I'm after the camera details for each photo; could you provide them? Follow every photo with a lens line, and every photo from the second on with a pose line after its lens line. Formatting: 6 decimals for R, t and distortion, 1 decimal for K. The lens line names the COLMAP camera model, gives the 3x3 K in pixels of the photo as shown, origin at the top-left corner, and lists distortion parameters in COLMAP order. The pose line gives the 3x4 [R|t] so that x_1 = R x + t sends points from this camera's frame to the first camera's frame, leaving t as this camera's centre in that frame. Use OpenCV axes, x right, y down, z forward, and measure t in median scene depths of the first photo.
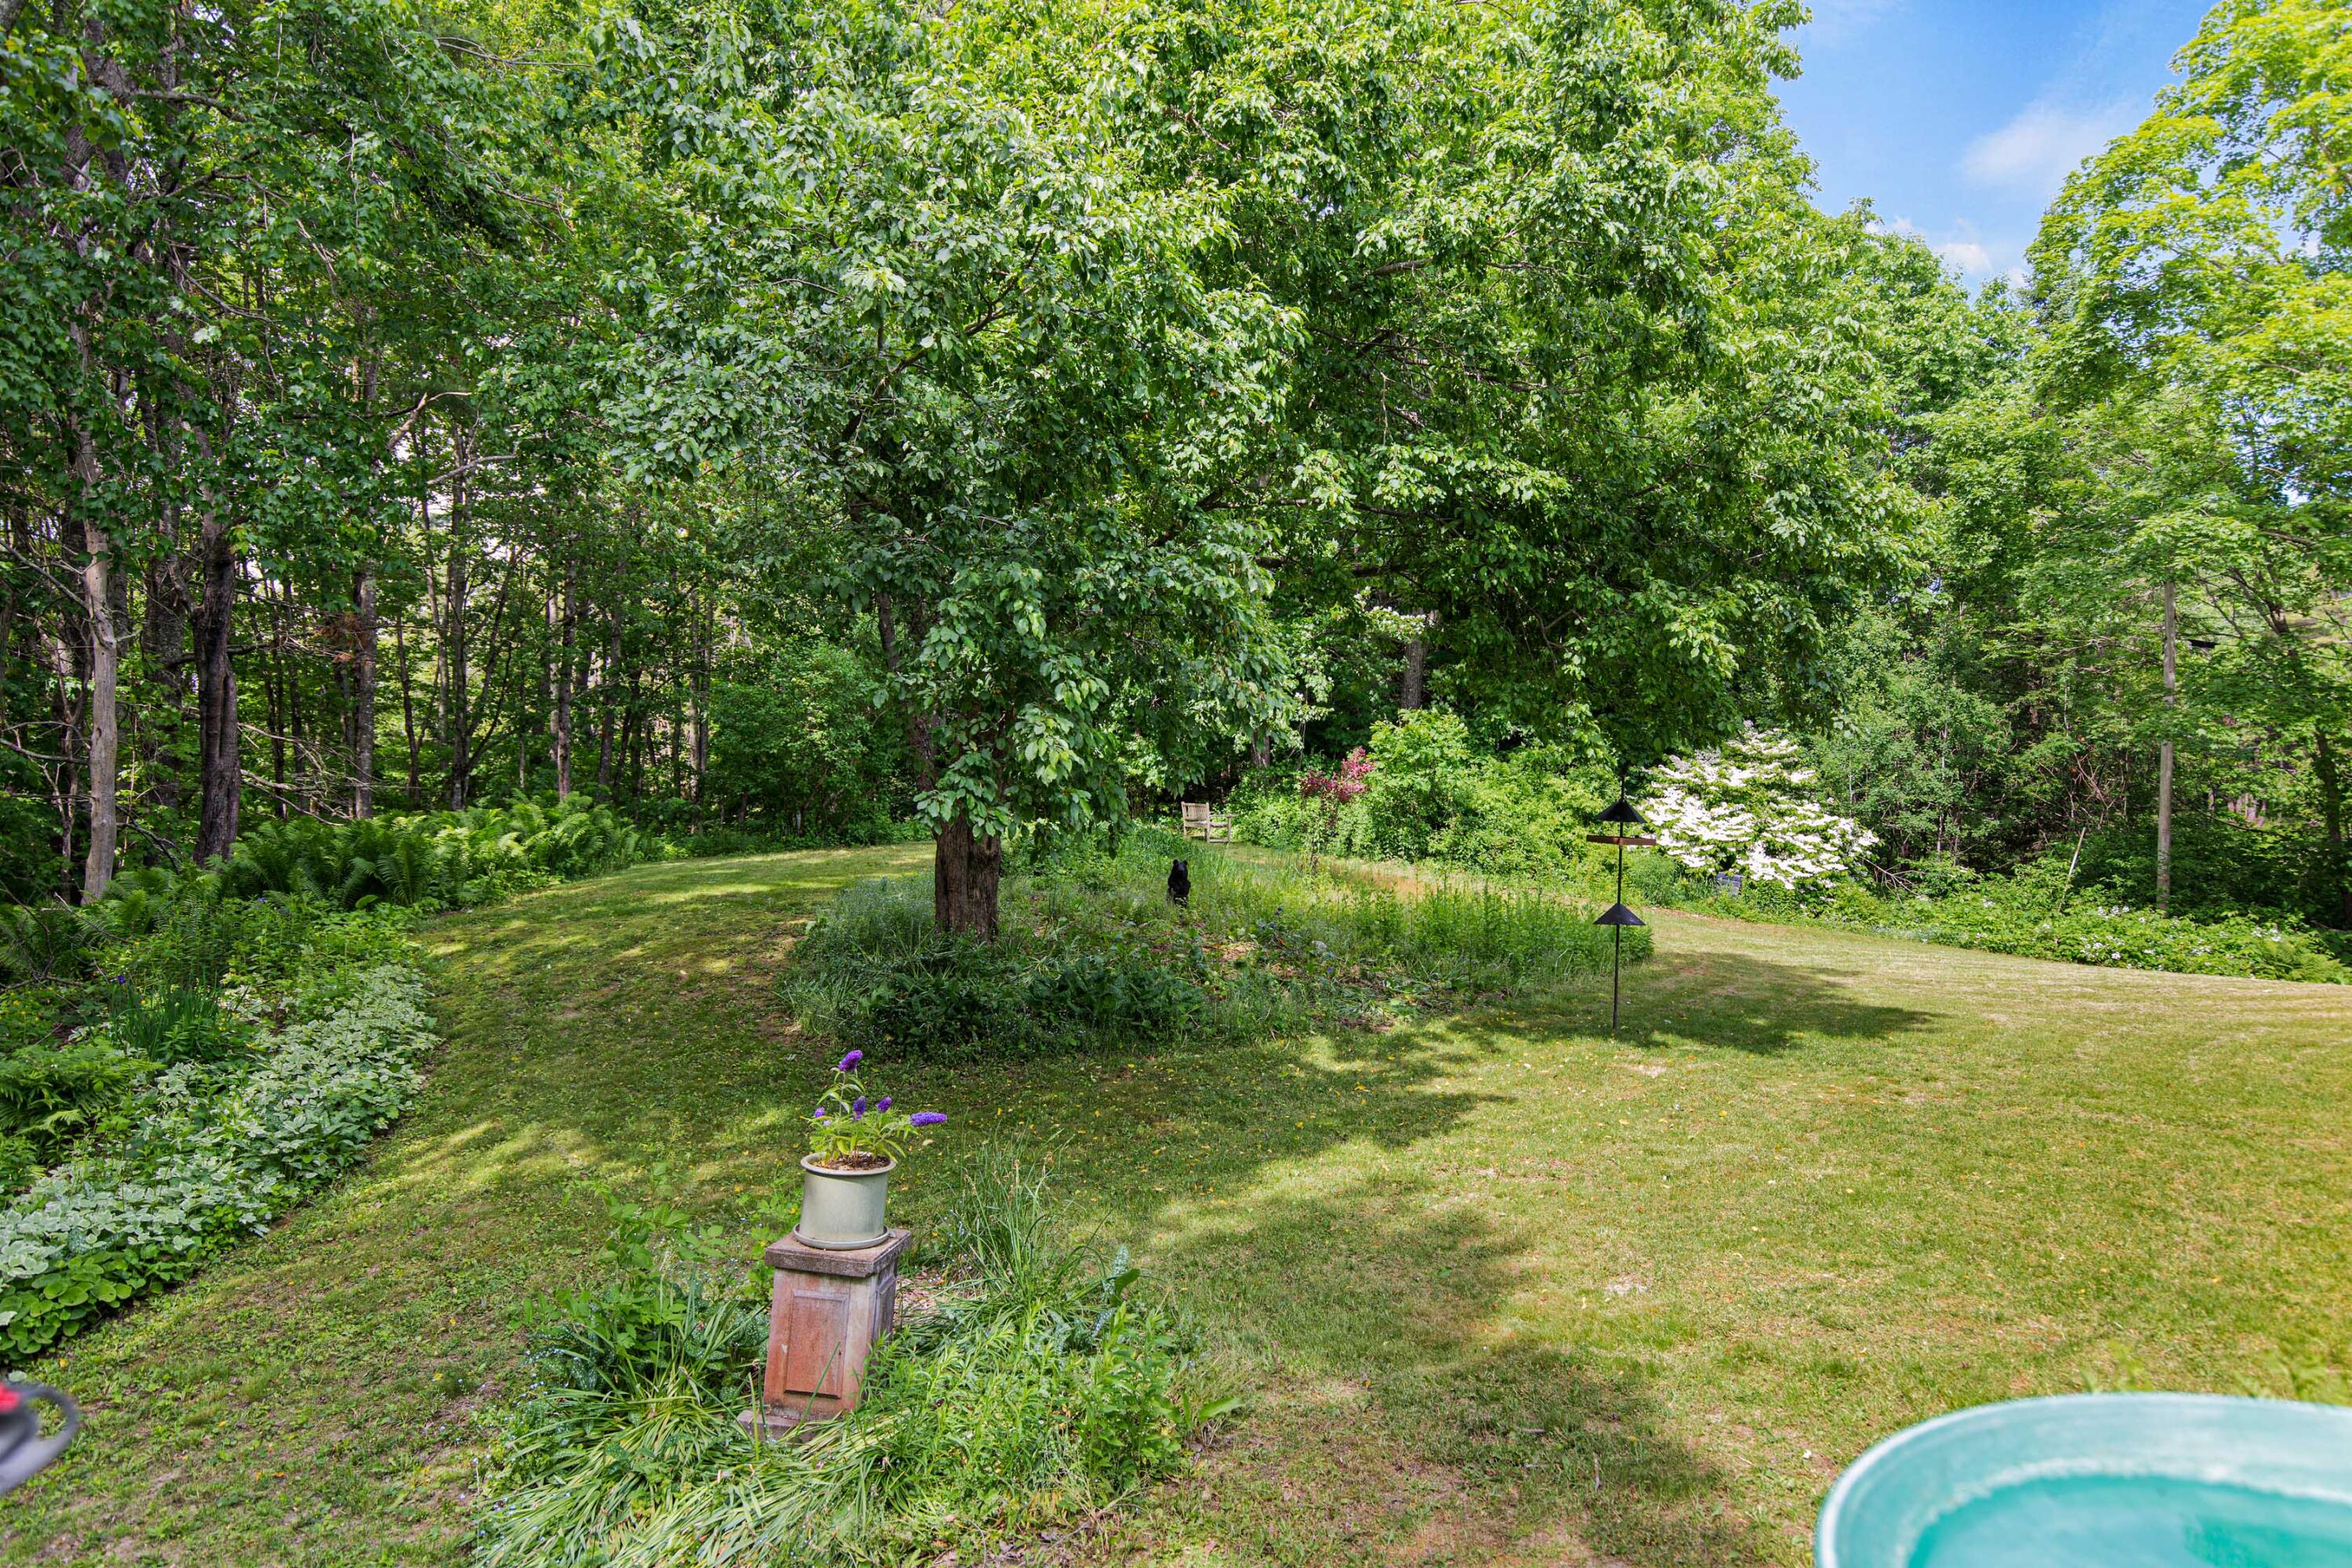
lens RADIAL K [[1417.3, 0, 1176.9], [0, 1417.3, 786.9], [0, 0, 1]] dist [-0.000492, 0.000031]
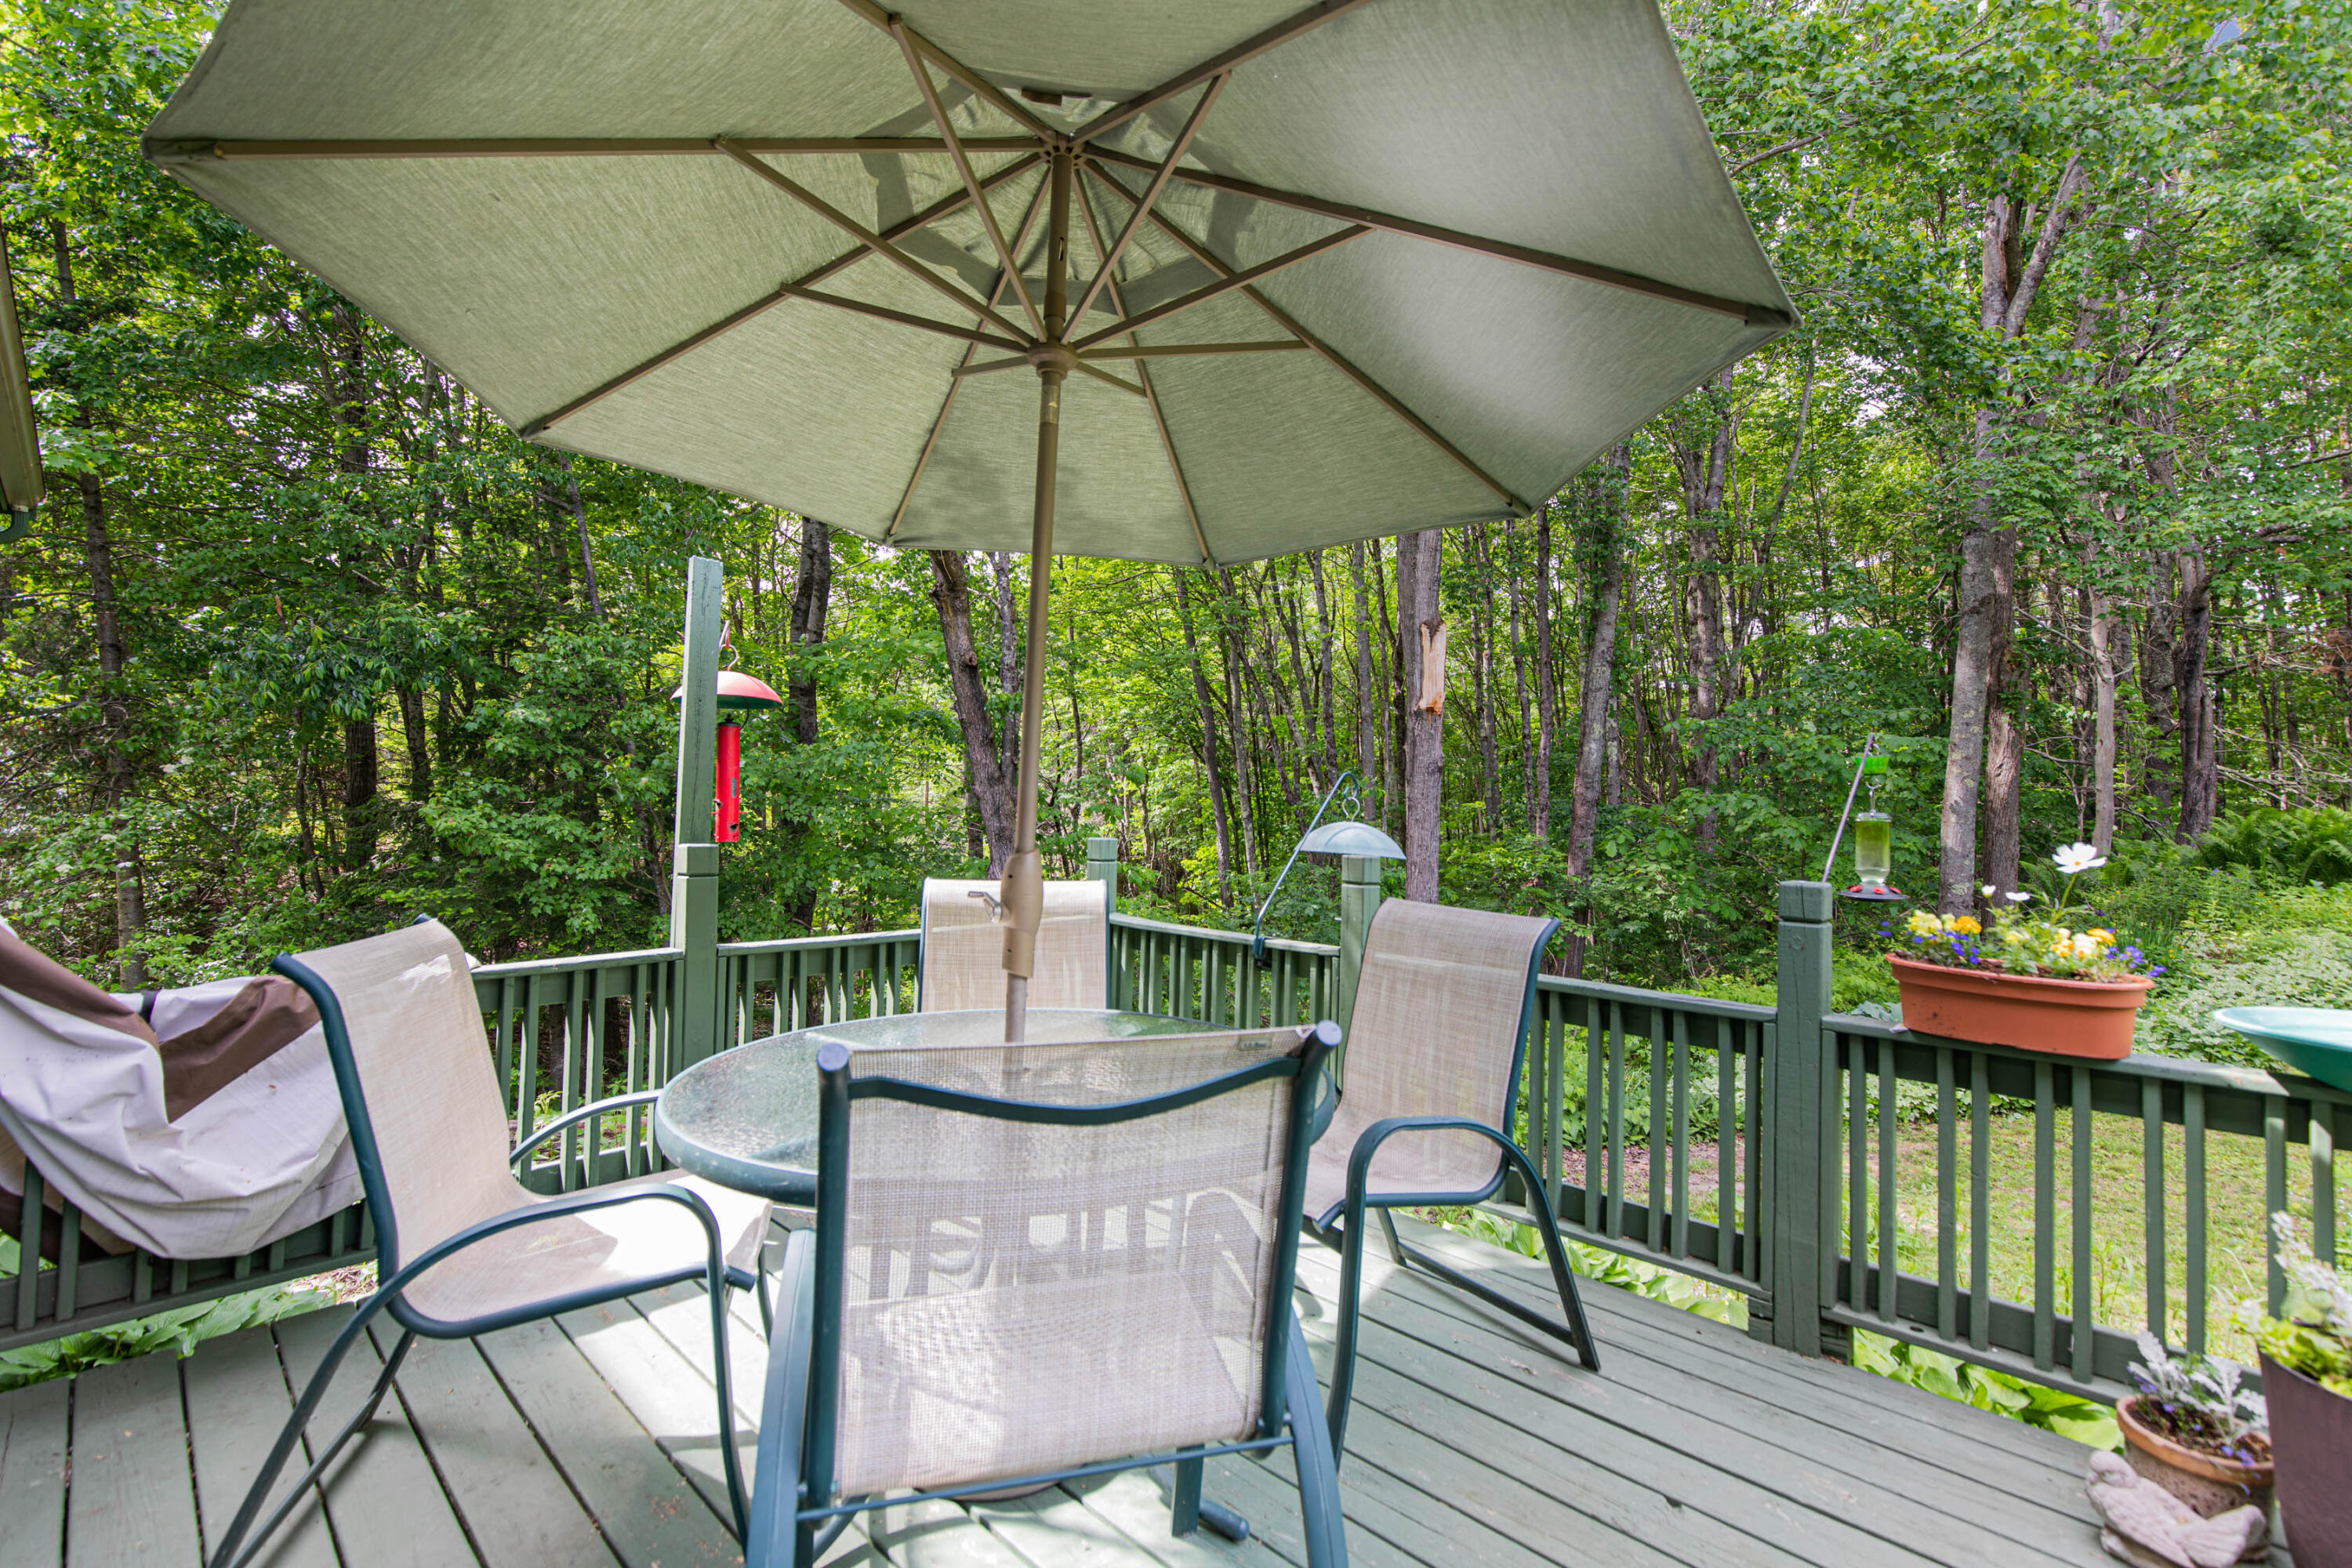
lens RADIAL K [[1069.7, 0, 1177.0], [0, 1069.7, 780.1], [0, 0, 1]] dist [-0.000702, -0.000083]
pose [[0.191053, 0.000573, -0.981580, 0.120394], [0.010225, 0.999944, 0.002574, -0.014155], [0.981527, -0.010528, 0.191036, -0.122481]]
